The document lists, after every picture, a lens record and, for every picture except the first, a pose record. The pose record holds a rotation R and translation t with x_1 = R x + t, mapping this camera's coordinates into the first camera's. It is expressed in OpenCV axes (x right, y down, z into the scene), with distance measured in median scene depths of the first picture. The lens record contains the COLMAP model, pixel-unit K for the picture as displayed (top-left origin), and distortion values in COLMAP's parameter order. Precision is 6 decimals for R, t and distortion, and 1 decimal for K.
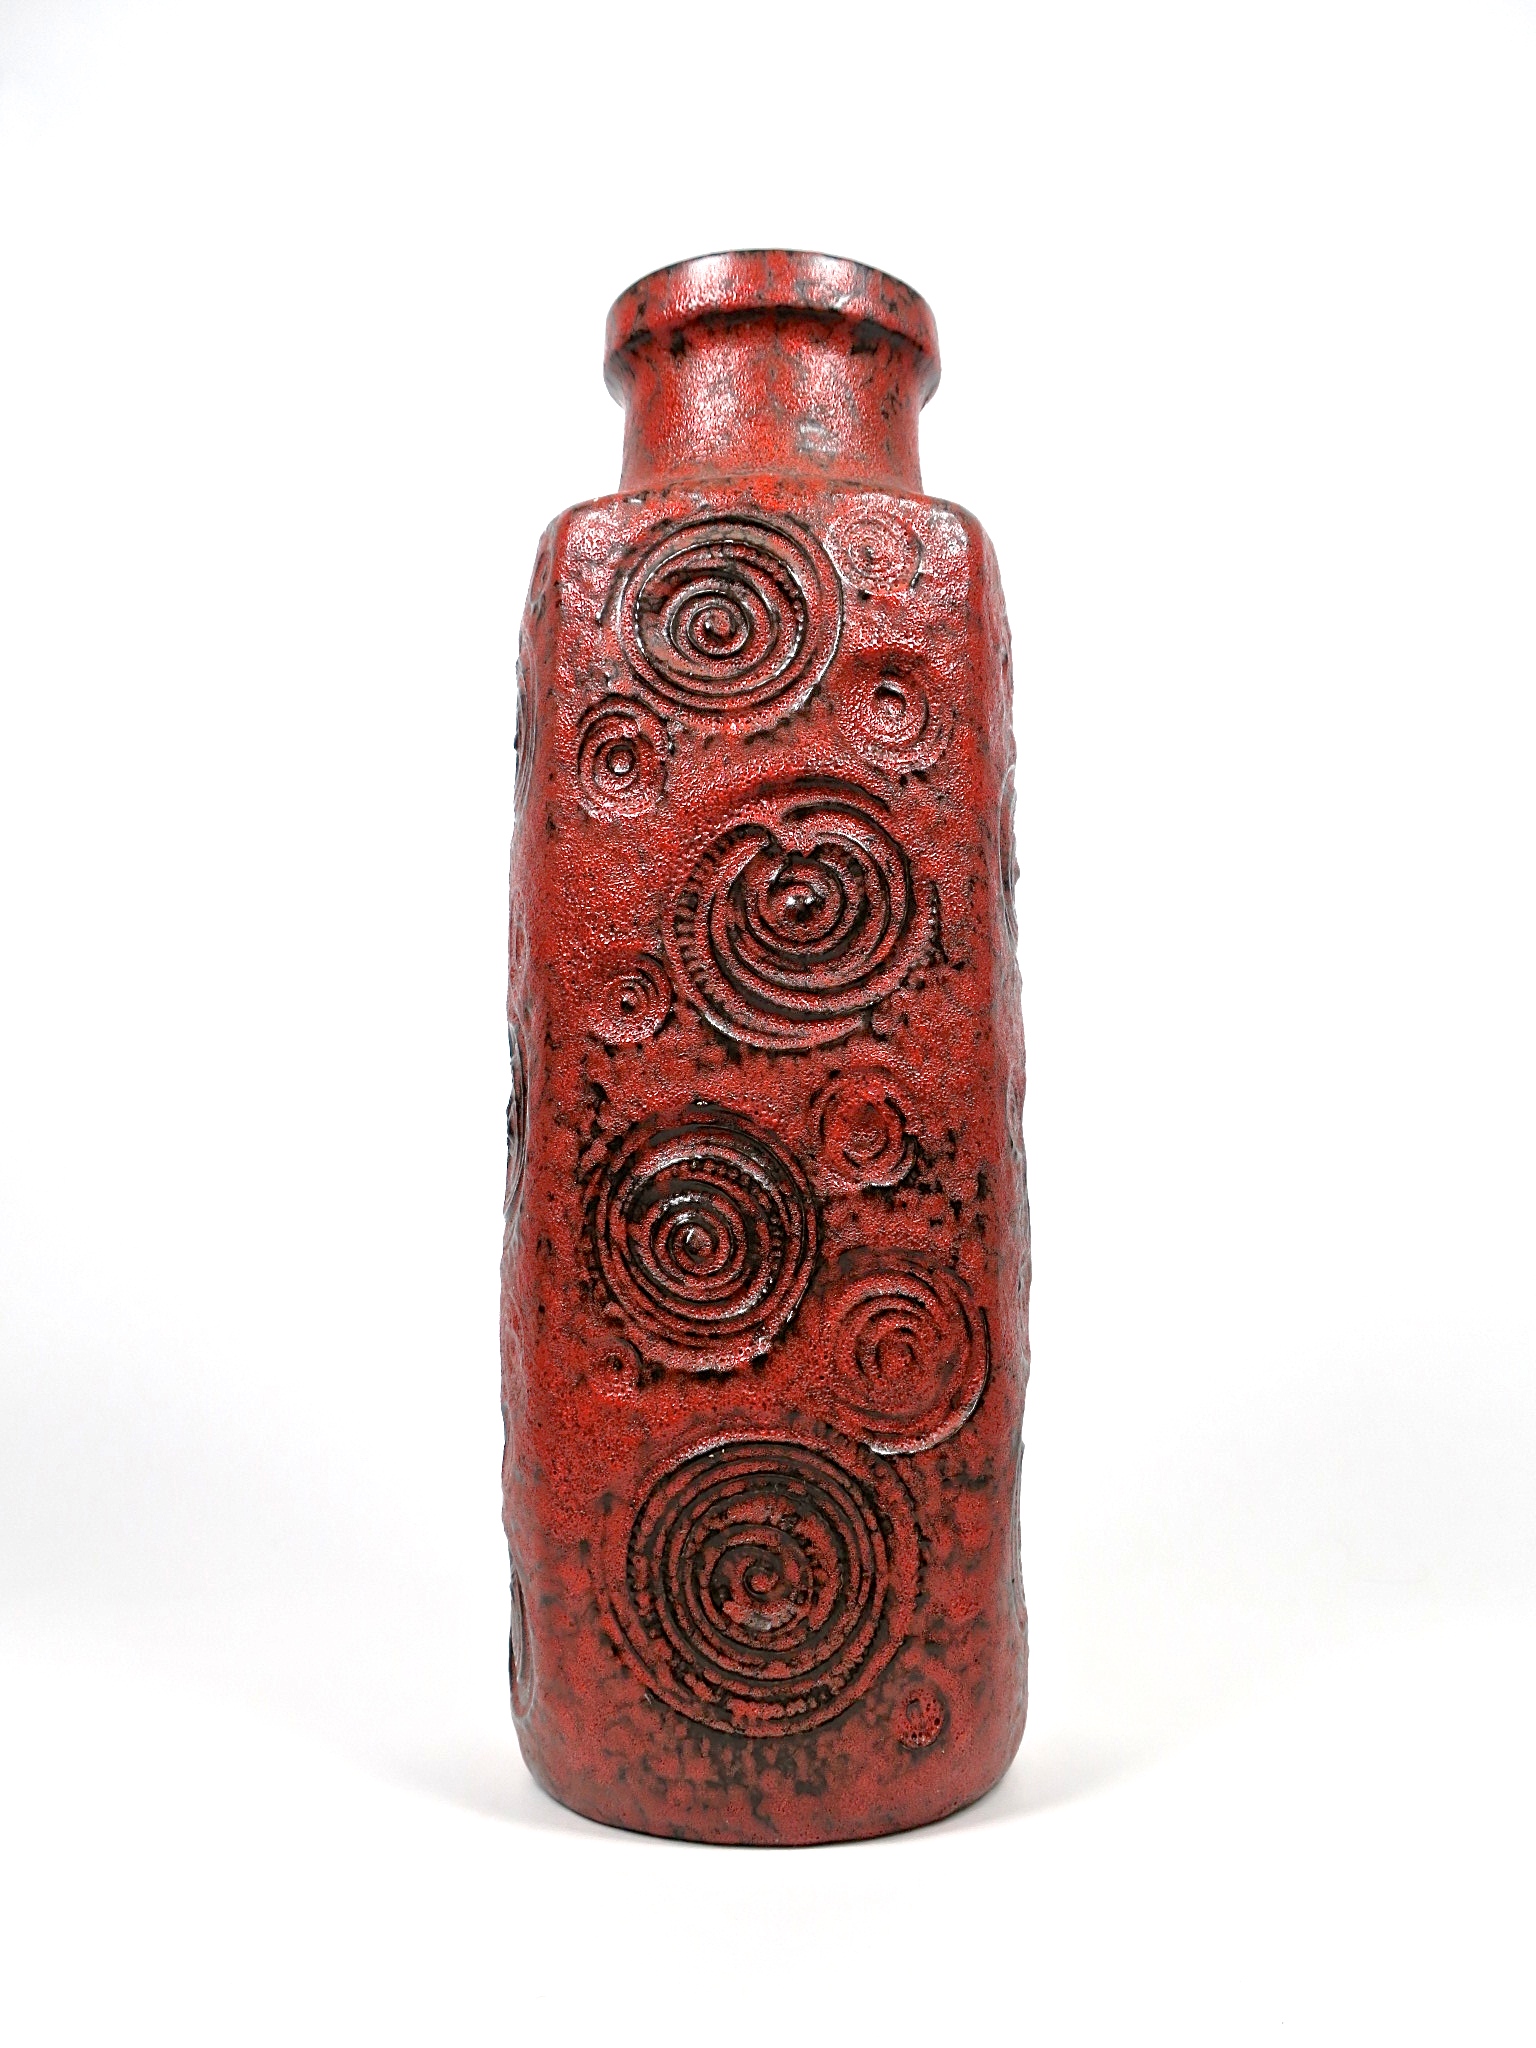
lens RADIAL K [[1803.8, 0, 768.0], [0, 1803.8, 1024.0], [0, 0, 1]] dist [0.001605, 0.004394]
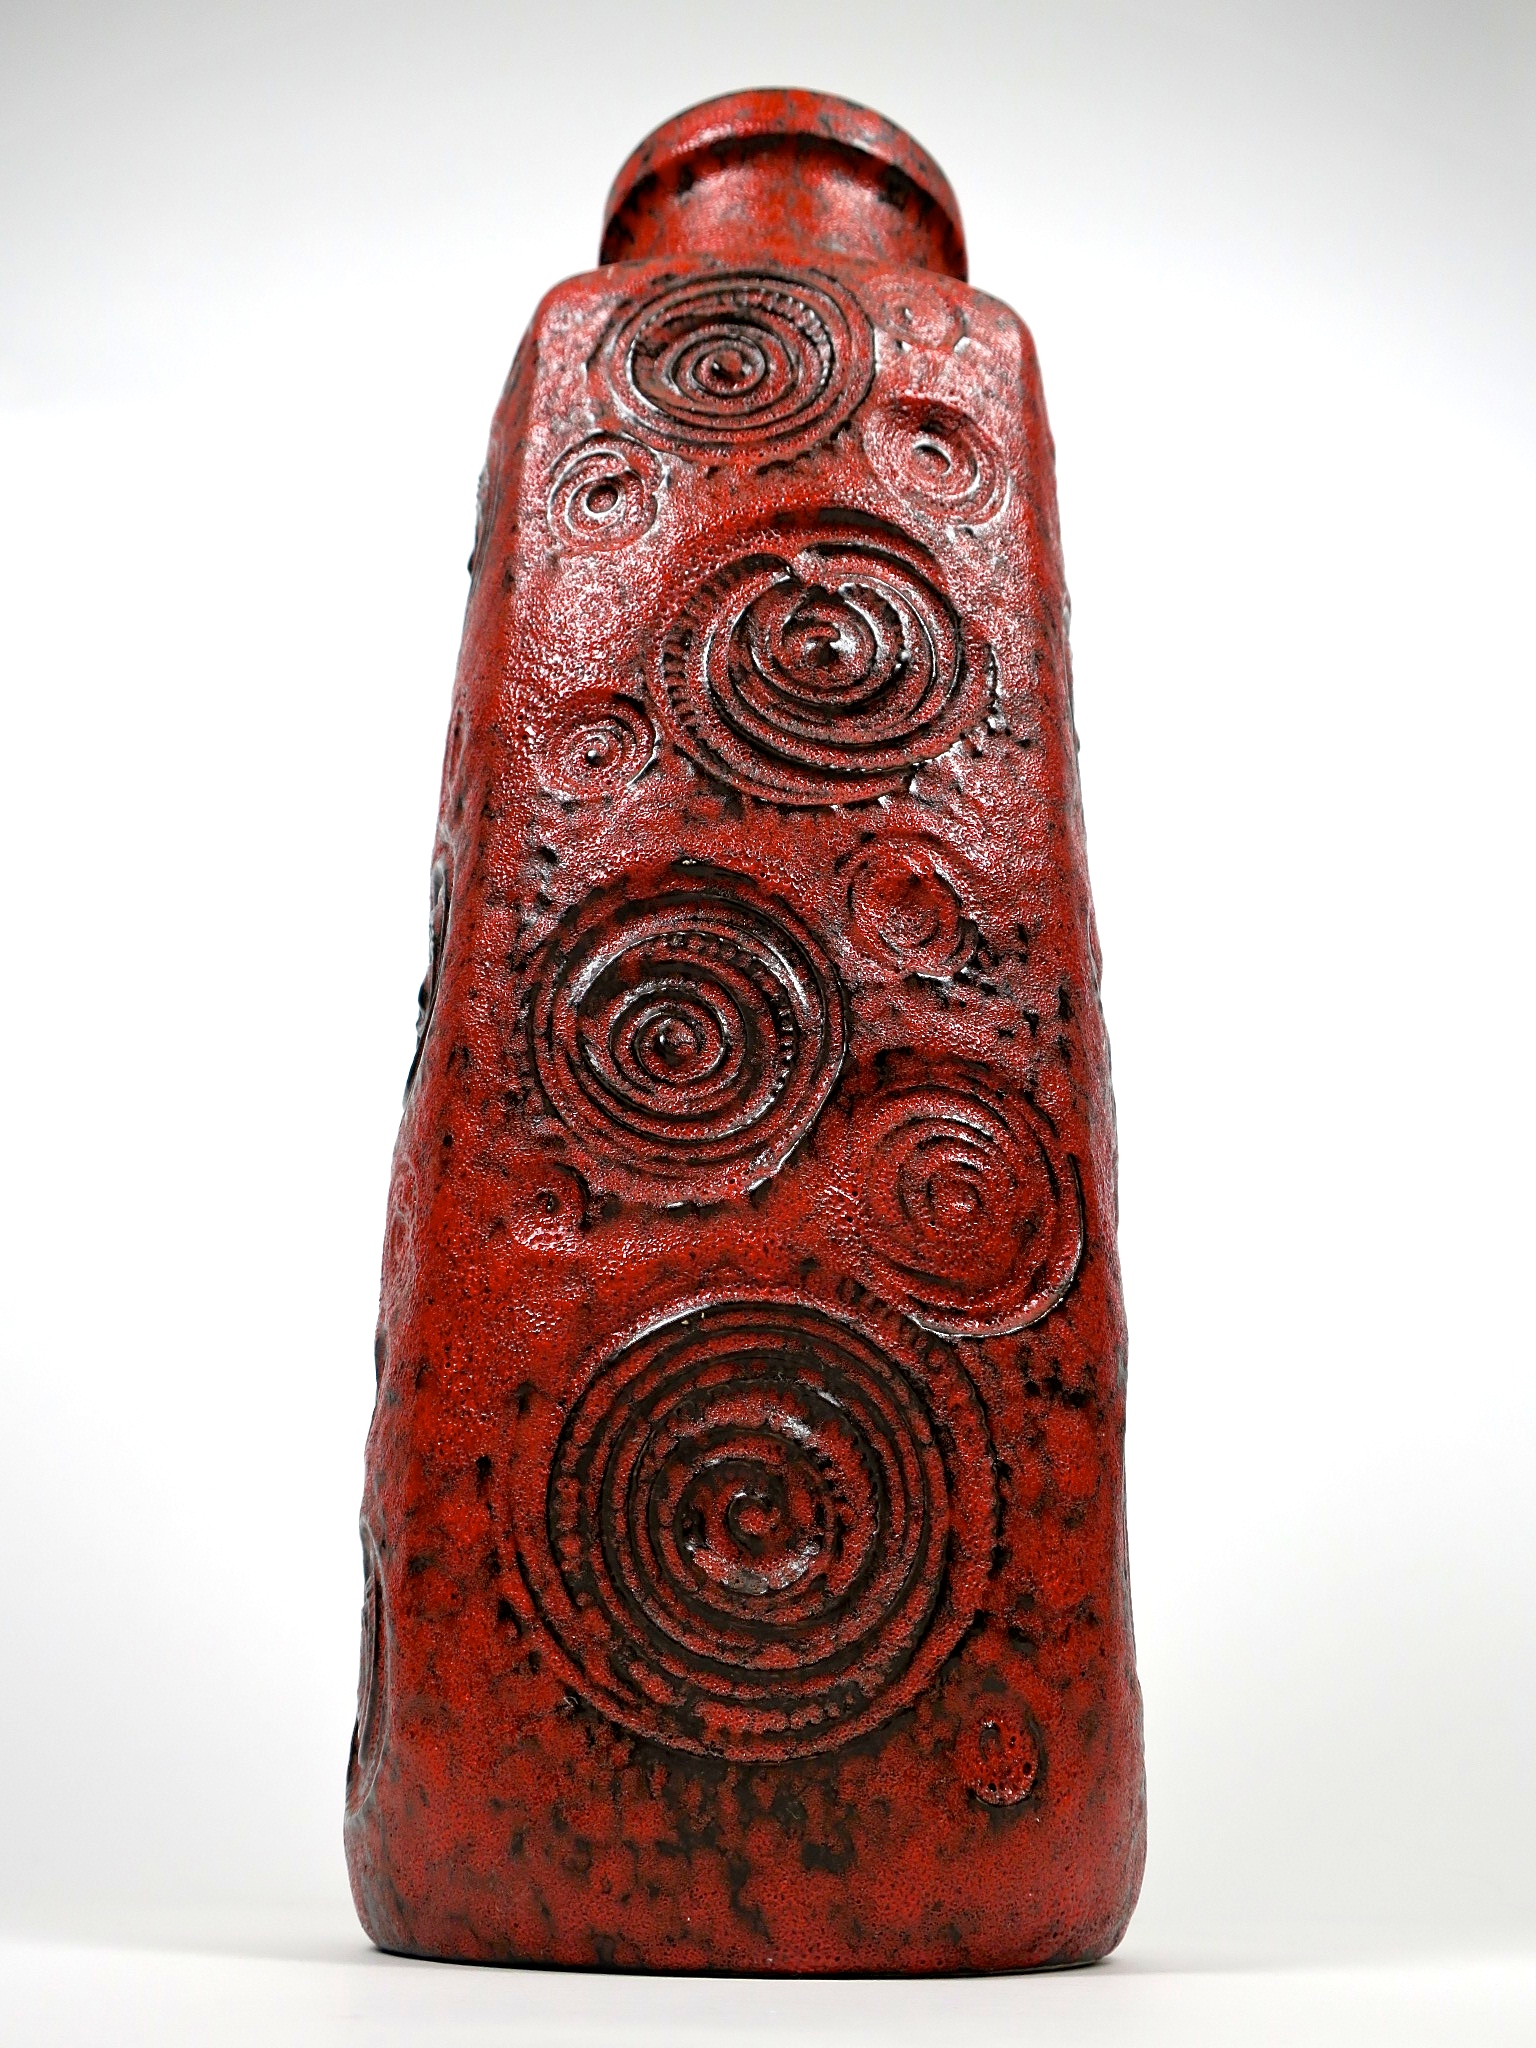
lens RADIAL K [[1803.8, 0, 768.0], [0, 1803.8, 1024.0], [0, 0, 1]] dist [0.001605, 0.004394]
pose [[0.998834, 0.035819, 0.032376, -0.025841], [-0.022621, 0.939568, -0.341613, 0.358986], [-0.042656, 0.340482, 0.939283, 0.326491]]
